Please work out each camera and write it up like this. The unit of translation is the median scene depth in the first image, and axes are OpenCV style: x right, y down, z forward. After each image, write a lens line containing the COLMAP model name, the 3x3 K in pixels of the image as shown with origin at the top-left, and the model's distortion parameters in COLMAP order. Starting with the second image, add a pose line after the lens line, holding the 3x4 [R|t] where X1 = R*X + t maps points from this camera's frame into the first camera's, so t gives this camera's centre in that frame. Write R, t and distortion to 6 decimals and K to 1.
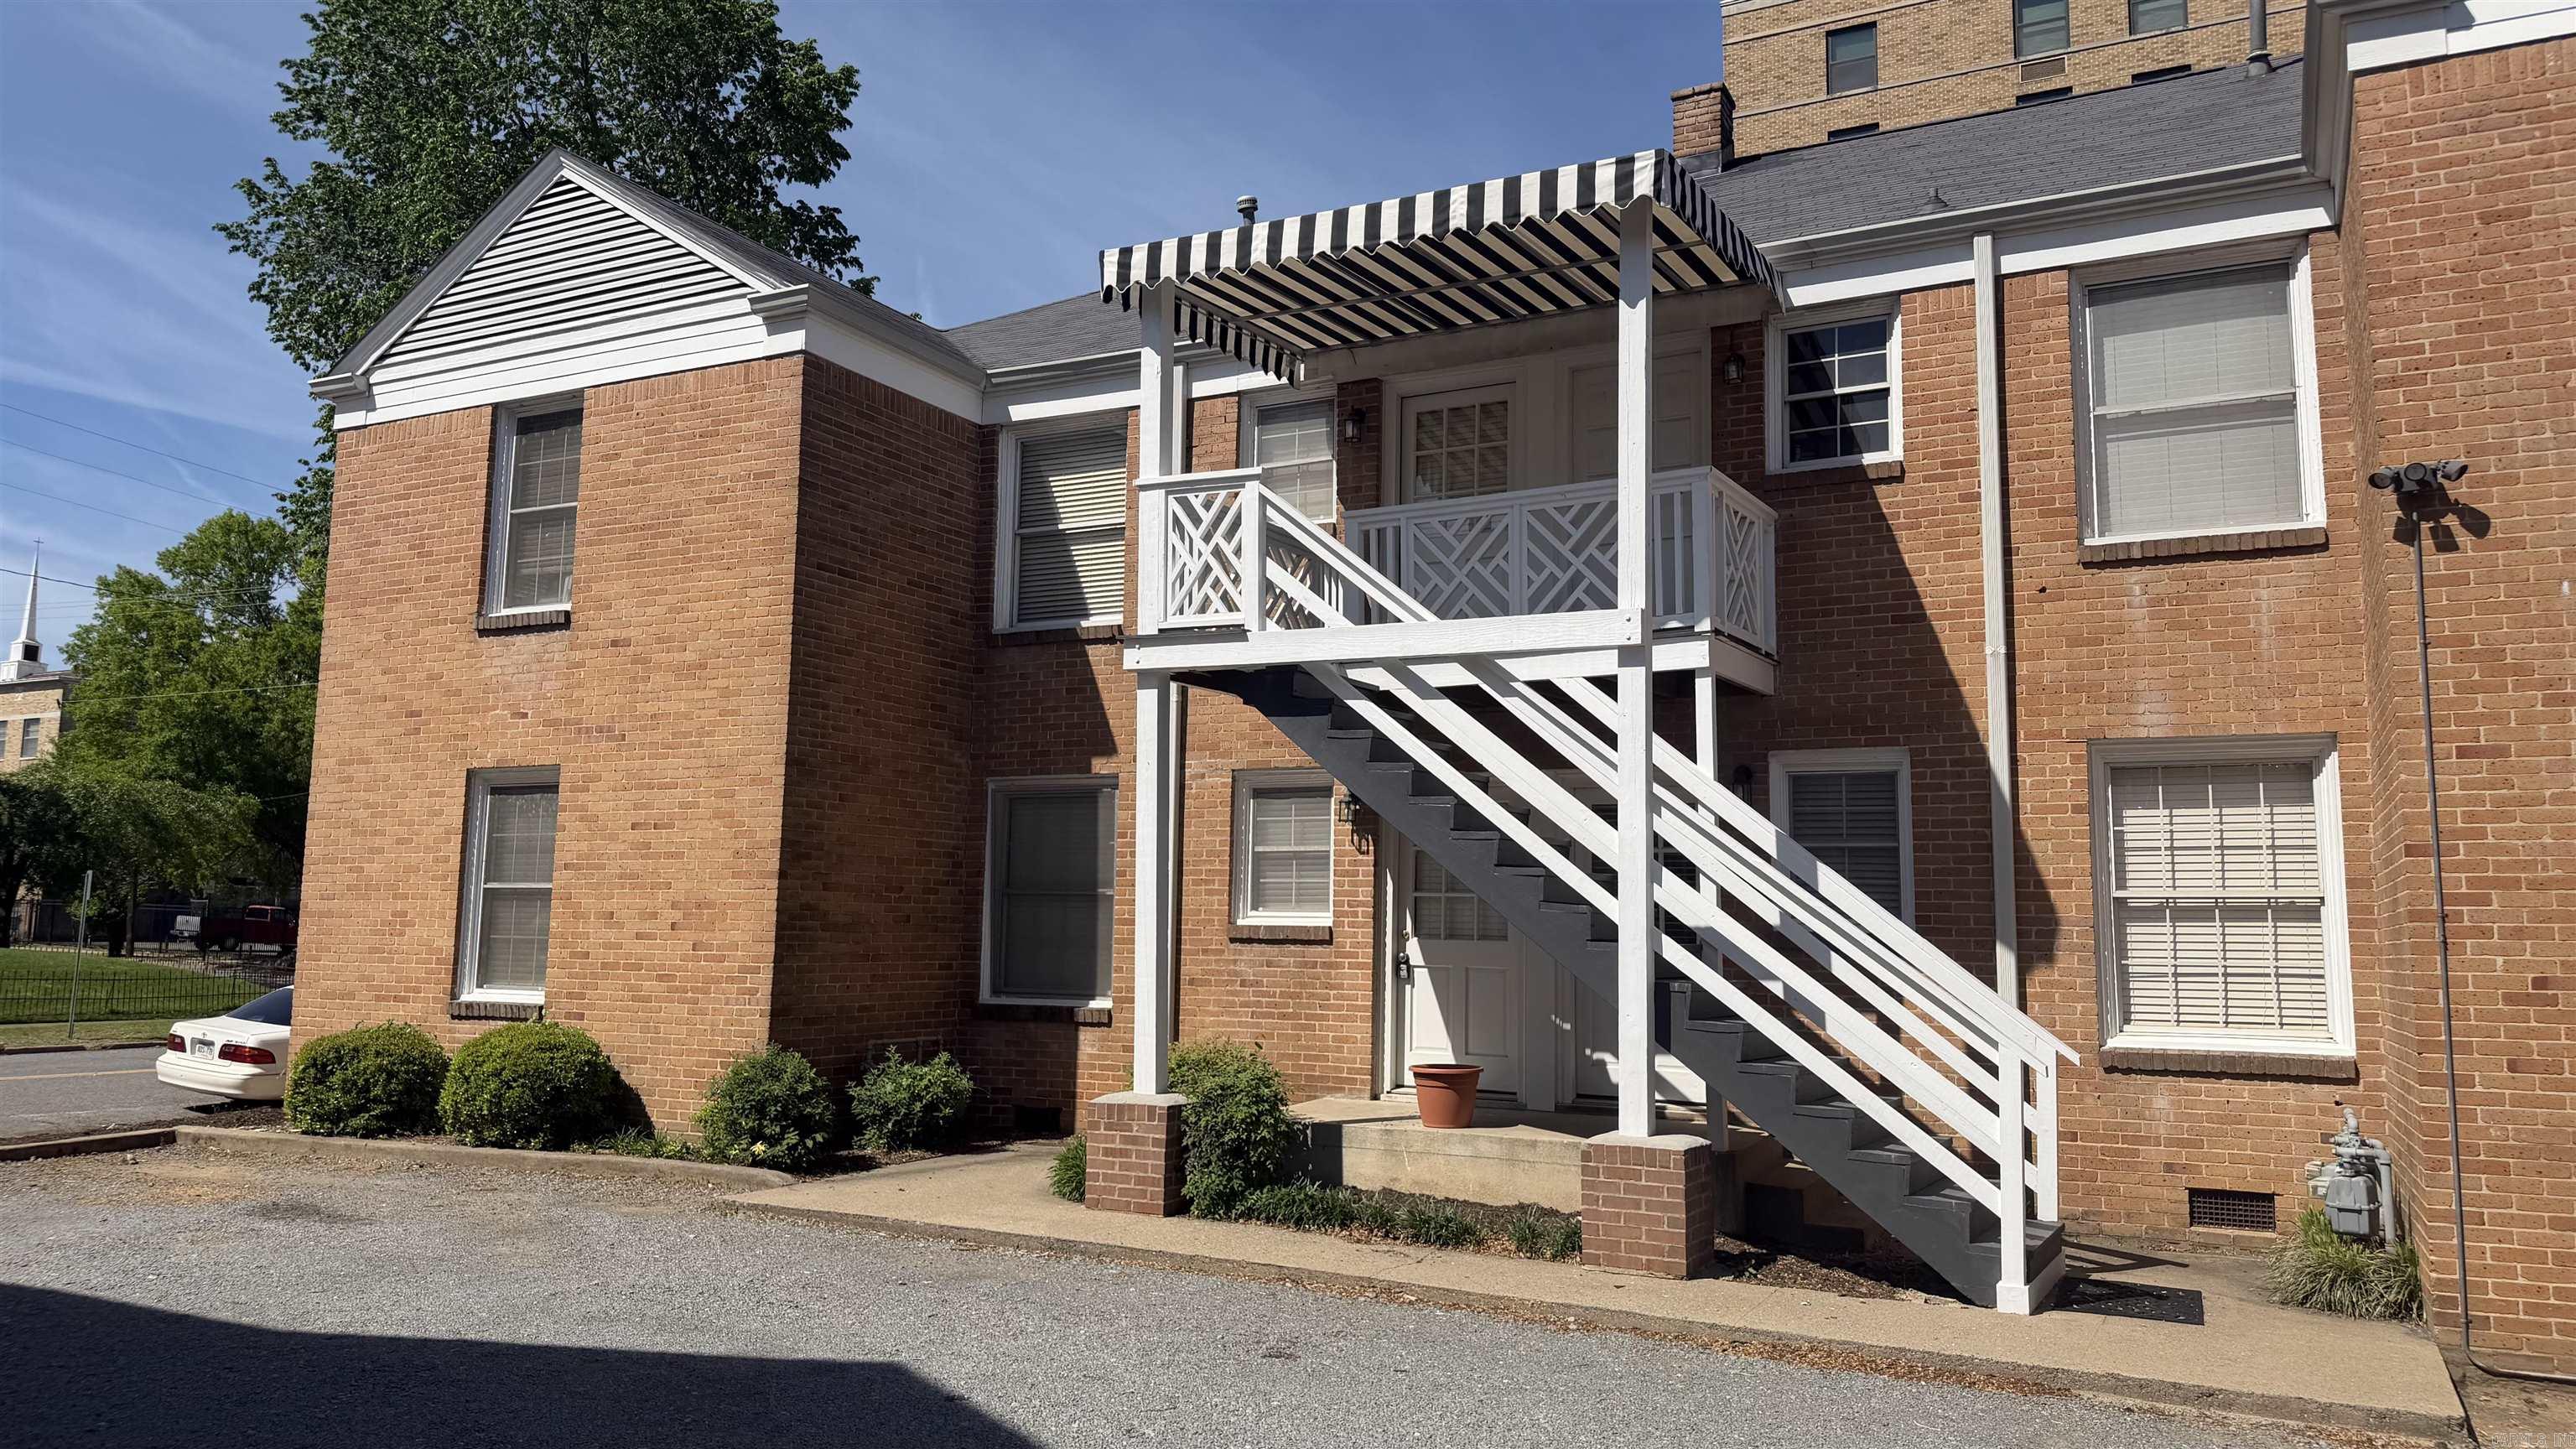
lens RADIAL K [[1812.9, 0, 1288.0], [0, 1812.9, 724.5], [0, 0, 1]] dist [-0.002339, -0.001742]
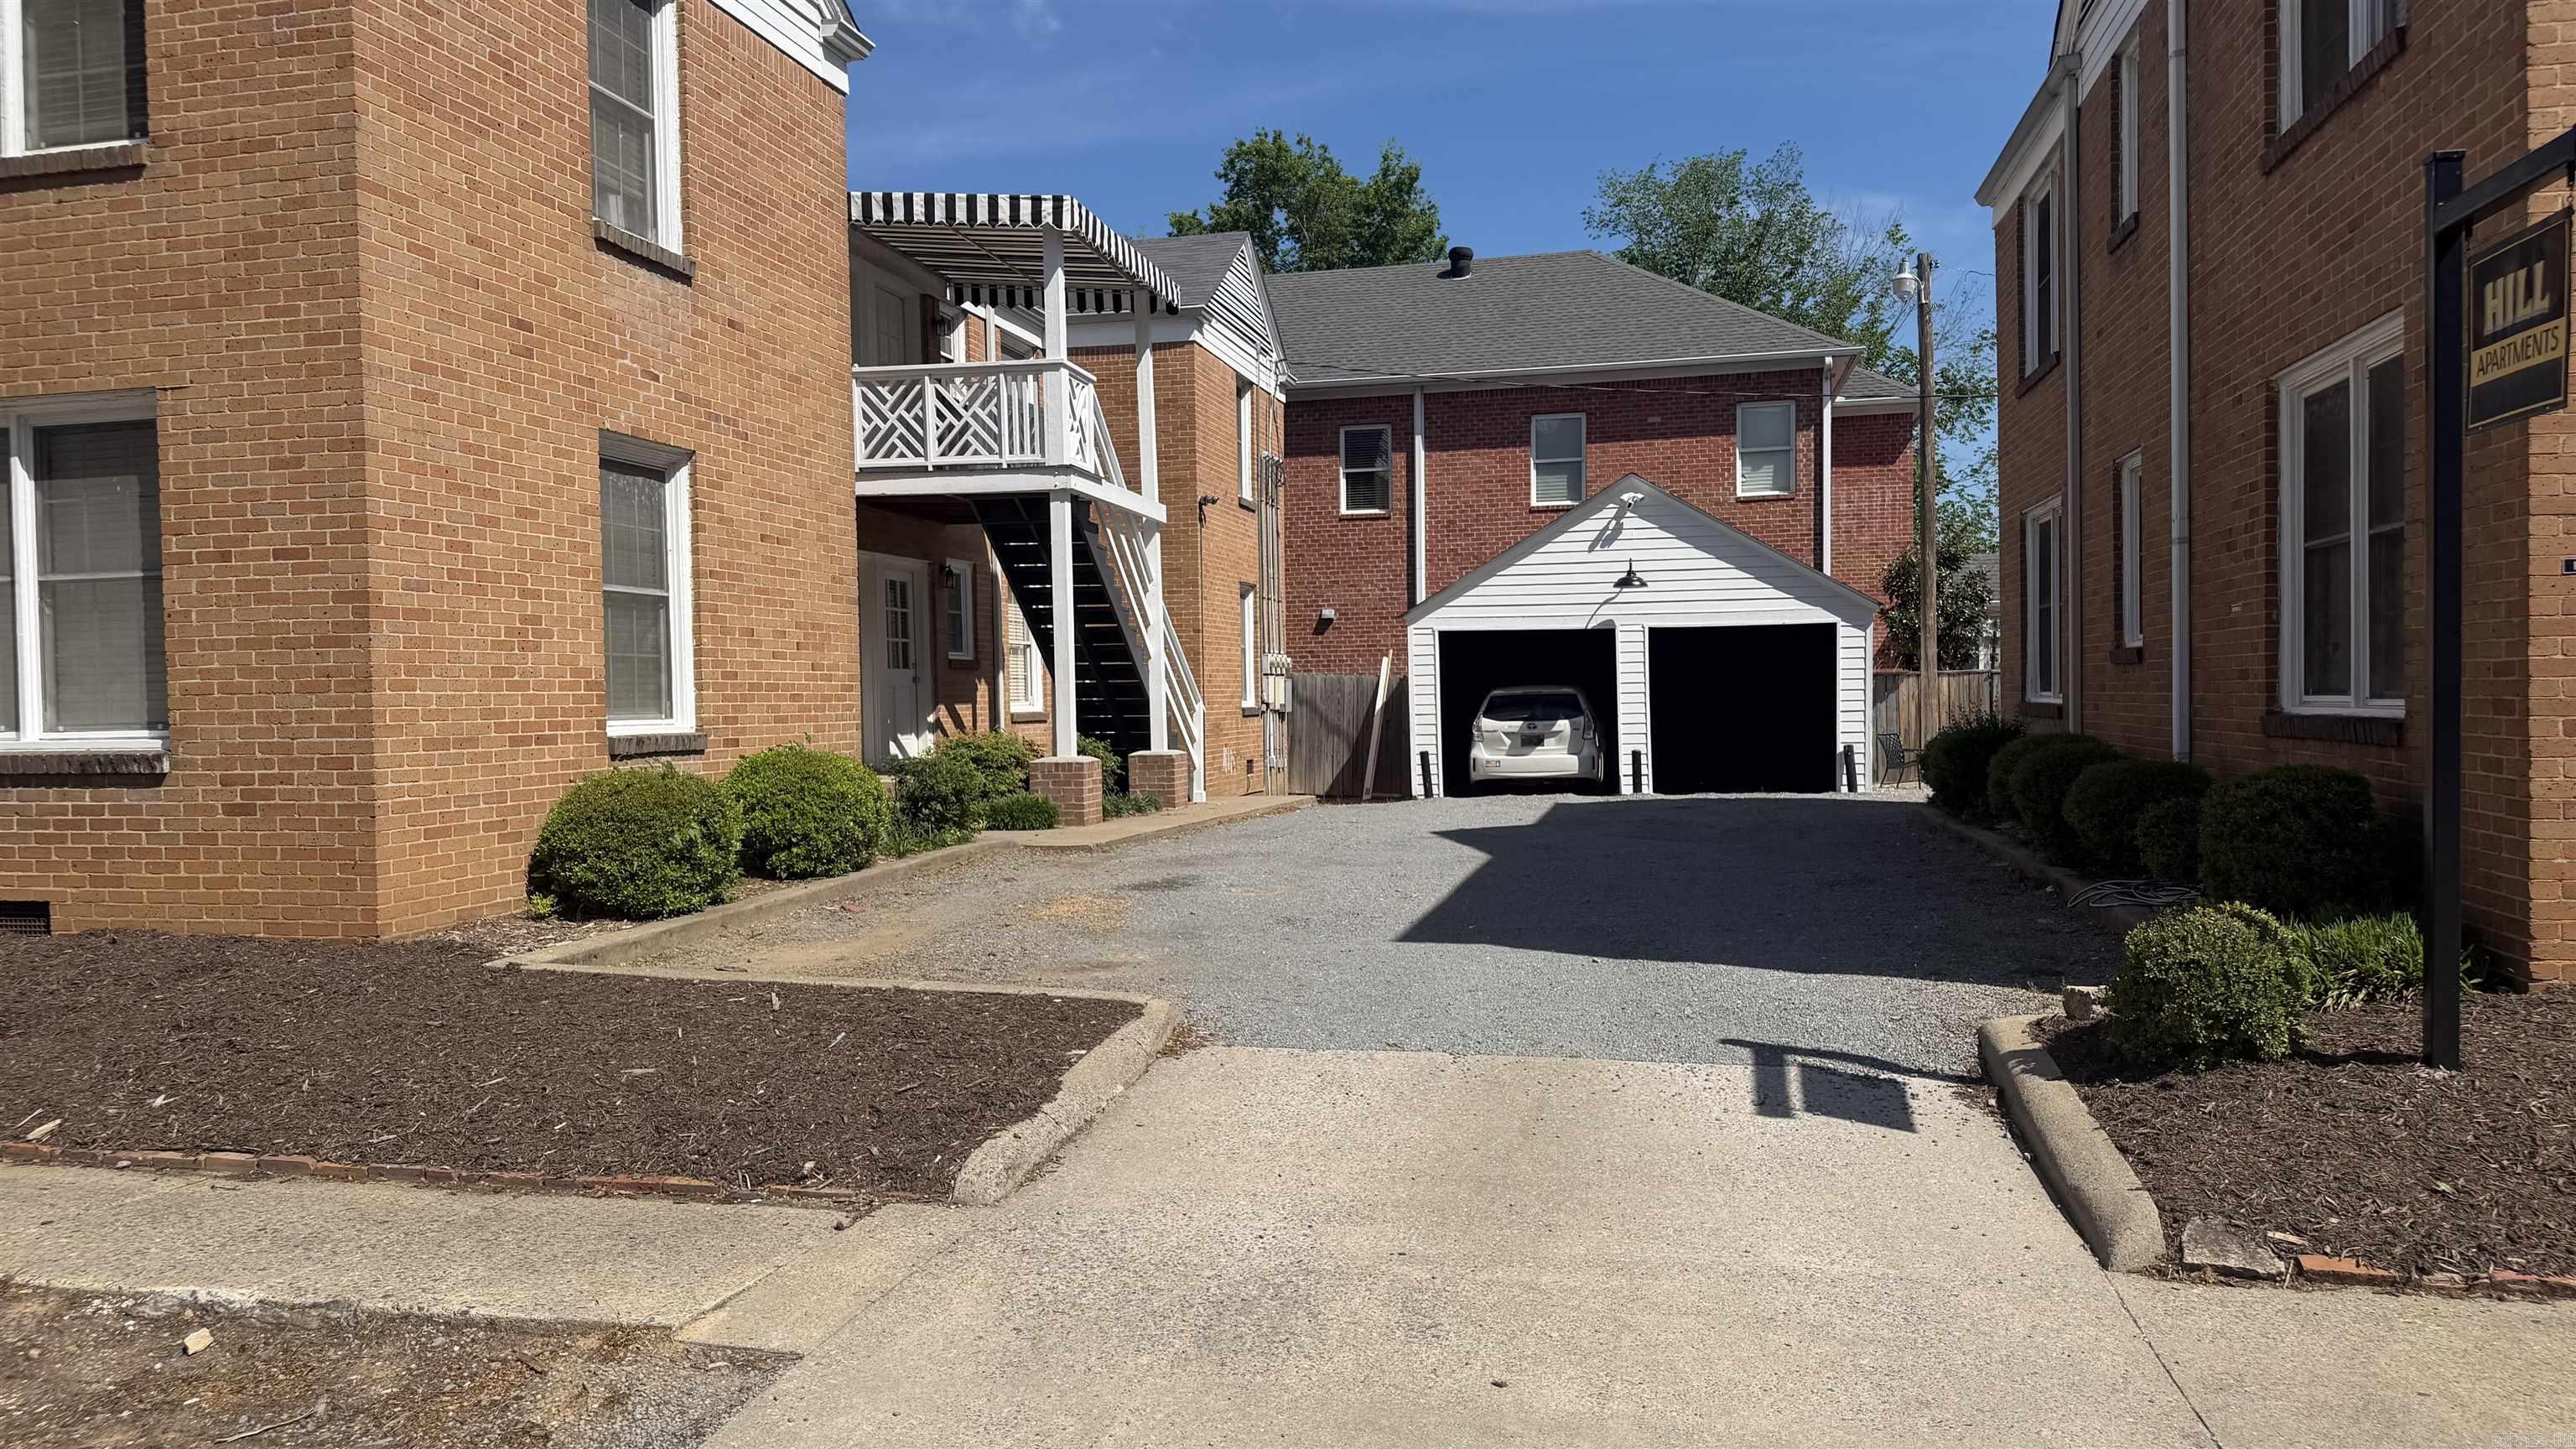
lens RADIAL K [[1812.9, 0, 1288.0], [0, 1812.9, 724.5], [0, 0, 1]] dist [-0.002339, -0.001742]
pose [[-0.236428, -0.029118, 0.971213, -1.241240], [-0.115211, 0.993340, 0.001735, 0.110950], [-0.964794, -0.111484, -0.238208, 0.888844]]
